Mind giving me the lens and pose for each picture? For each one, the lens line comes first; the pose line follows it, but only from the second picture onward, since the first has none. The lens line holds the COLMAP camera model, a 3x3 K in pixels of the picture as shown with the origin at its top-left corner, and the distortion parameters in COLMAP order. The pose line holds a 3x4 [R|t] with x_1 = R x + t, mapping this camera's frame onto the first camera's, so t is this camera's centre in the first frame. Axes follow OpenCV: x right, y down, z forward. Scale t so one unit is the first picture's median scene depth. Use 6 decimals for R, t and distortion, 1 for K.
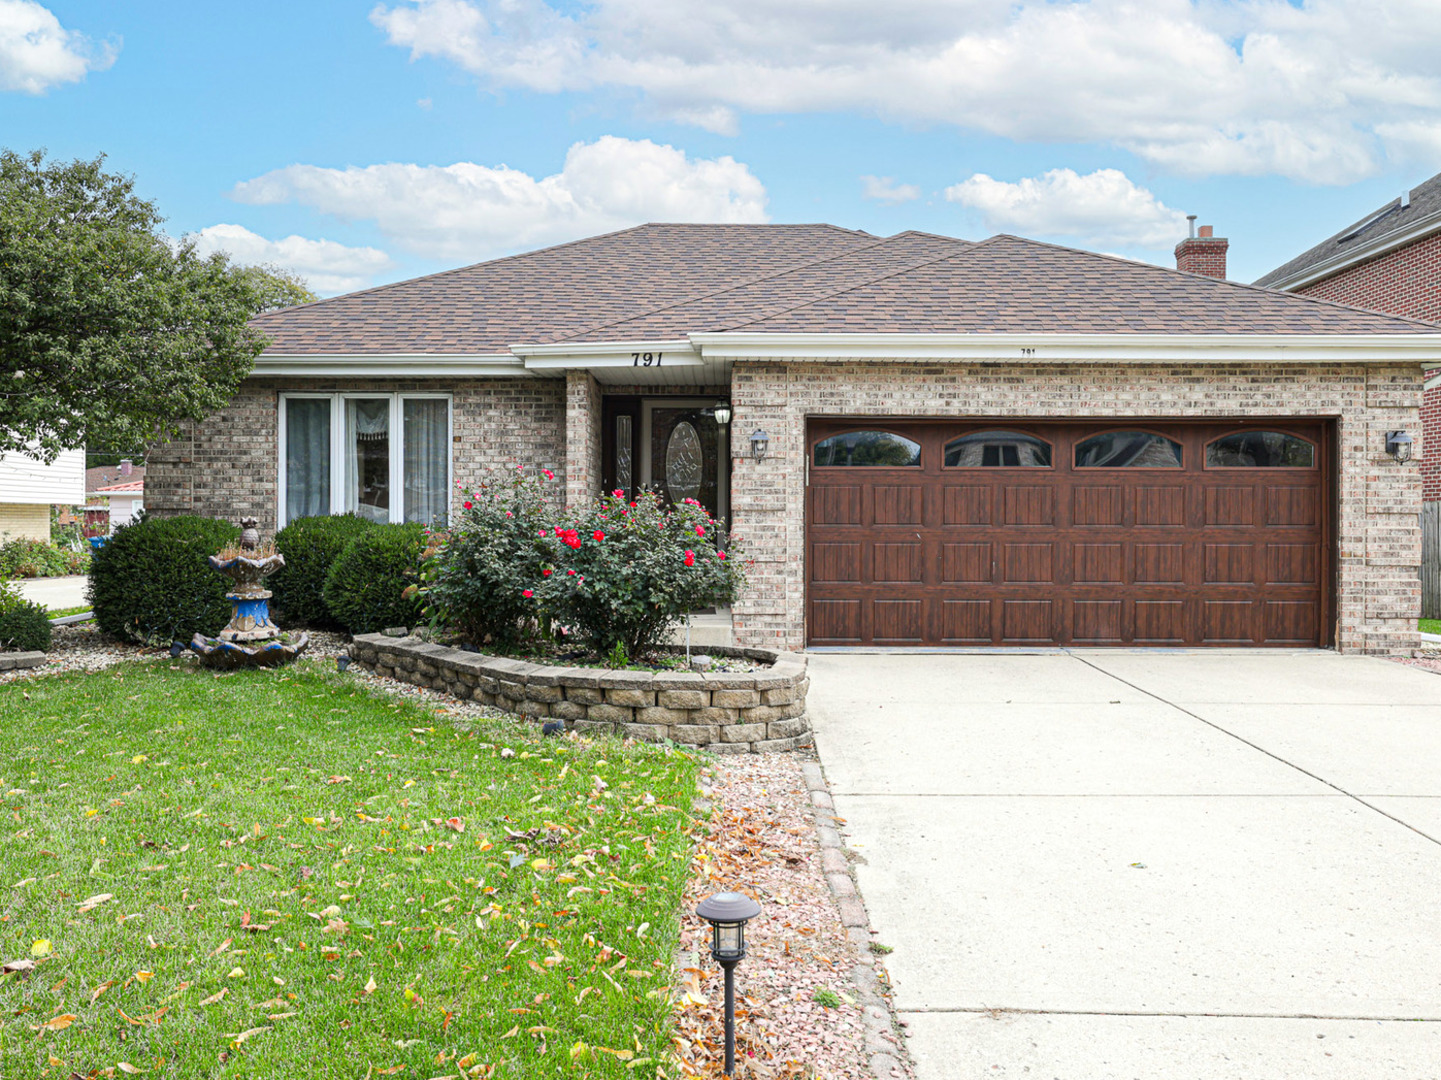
lens RADIAL K [[1201.2, 0, 720.5], [0, 1201.2, 540.0], [0, 0, 1]] dist [0.018457, 0.011478]
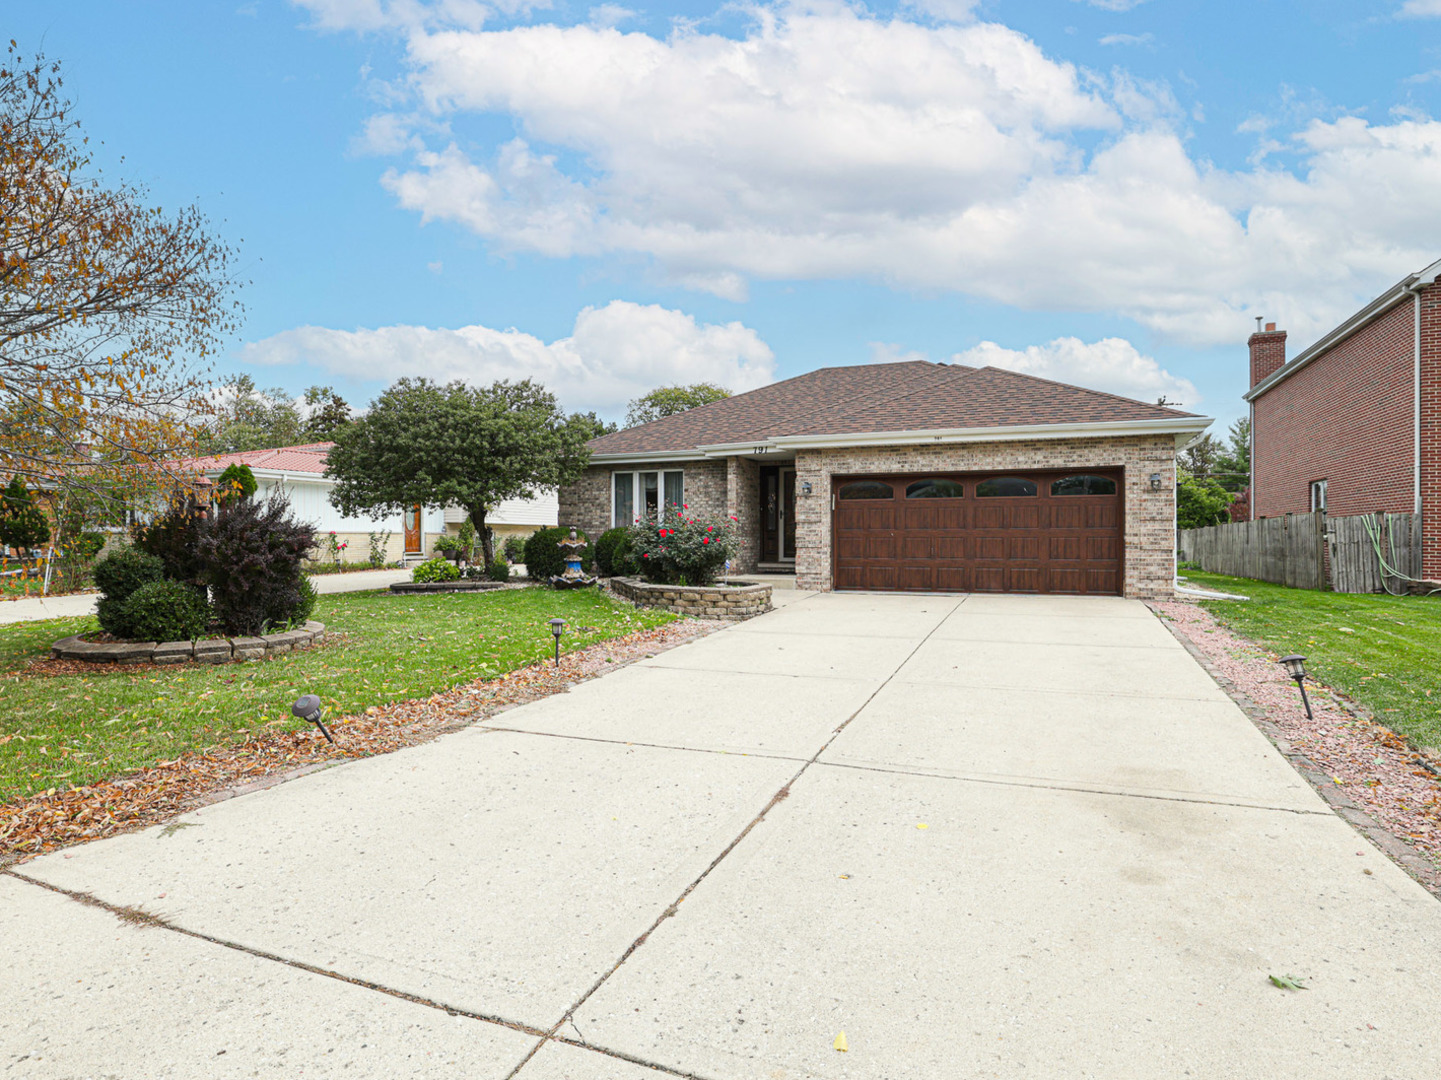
lens RADIAL K [[805.3, 0, 720.5], [0, 805.3, 540.0], [0, 0, 1]] dist [-0.004680, -0.000767]
pose [[0.933386, -0.003434, -0.358858, 0.382029], [-0.000794, 0.999932, -0.011634, 0.021423], [0.358874, 0.011144, 0.933320, -0.323793]]
